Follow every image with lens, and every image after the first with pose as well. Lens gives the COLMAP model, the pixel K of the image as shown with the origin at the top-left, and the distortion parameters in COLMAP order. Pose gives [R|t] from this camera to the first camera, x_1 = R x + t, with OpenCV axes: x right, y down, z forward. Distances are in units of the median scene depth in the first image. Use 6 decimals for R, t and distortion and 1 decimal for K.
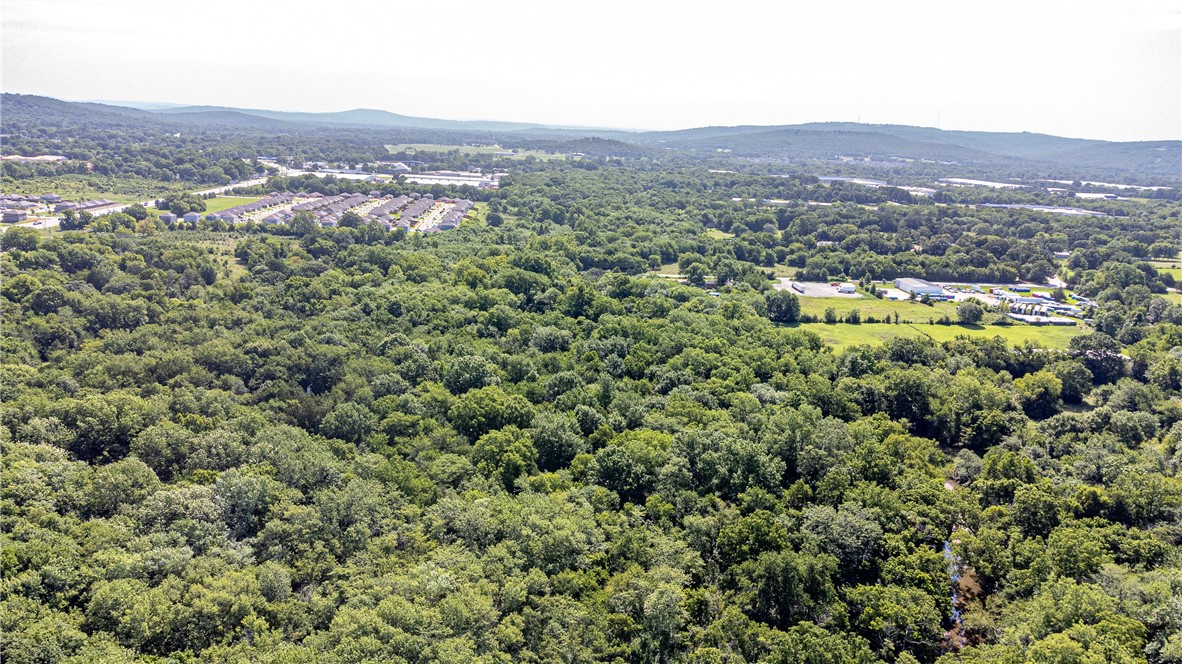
lens RADIAL K [[881.6, 0, 591.0], [0, 881.6, 332.0], [0, 0, 1]] dist [0.031913, 0.040398]
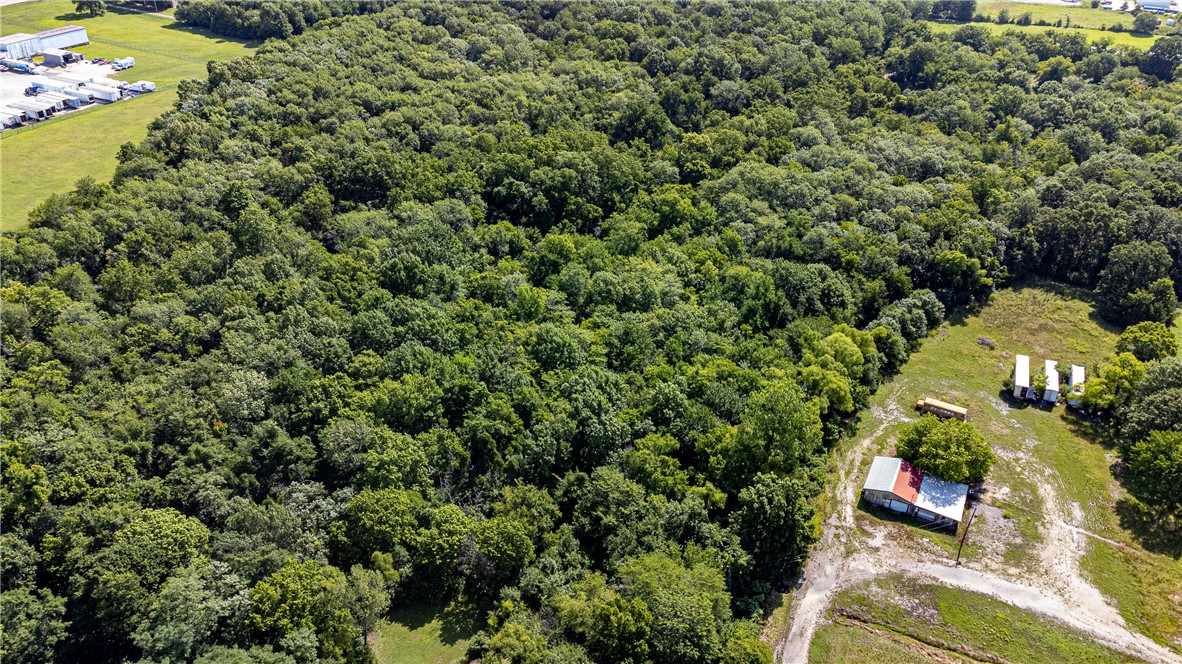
lens RADIAL K [[881.6, 0, 591.0], [0, 881.6, 332.0], [0, 0, 1]] dist [0.031913, 0.040398]
pose [[0.890430, 0.218810, -0.399069, 0.257468], [-0.089615, 0.943972, 0.317626, 0.035759], [0.446209, -0.247062, 0.860150, -0.278451]]
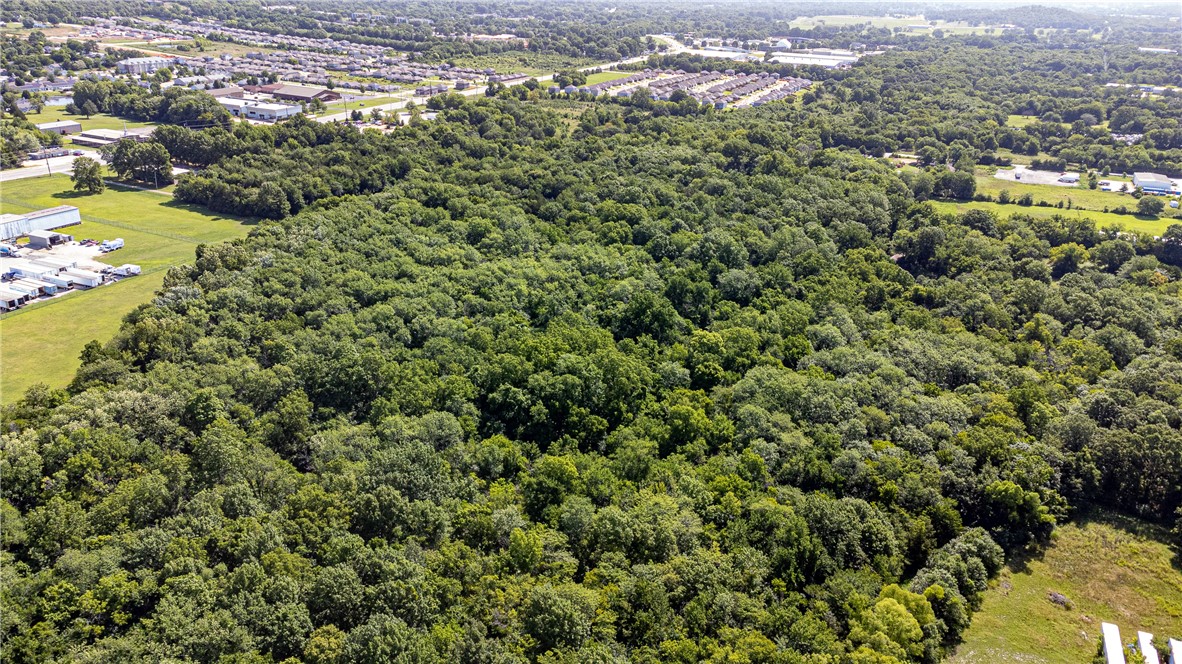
lens RADIAL K [[881.6, 0, 591.0], [0, 881.6, 332.0], [0, 0, 1]] dist [0.031913, 0.040398]
pose [[0.890488, 0.157352, -0.426933, 0.232313], [-0.096734, 0.982320, 0.160282, 0.015952], [0.444605, -0.101430, 0.889965, -0.238794]]
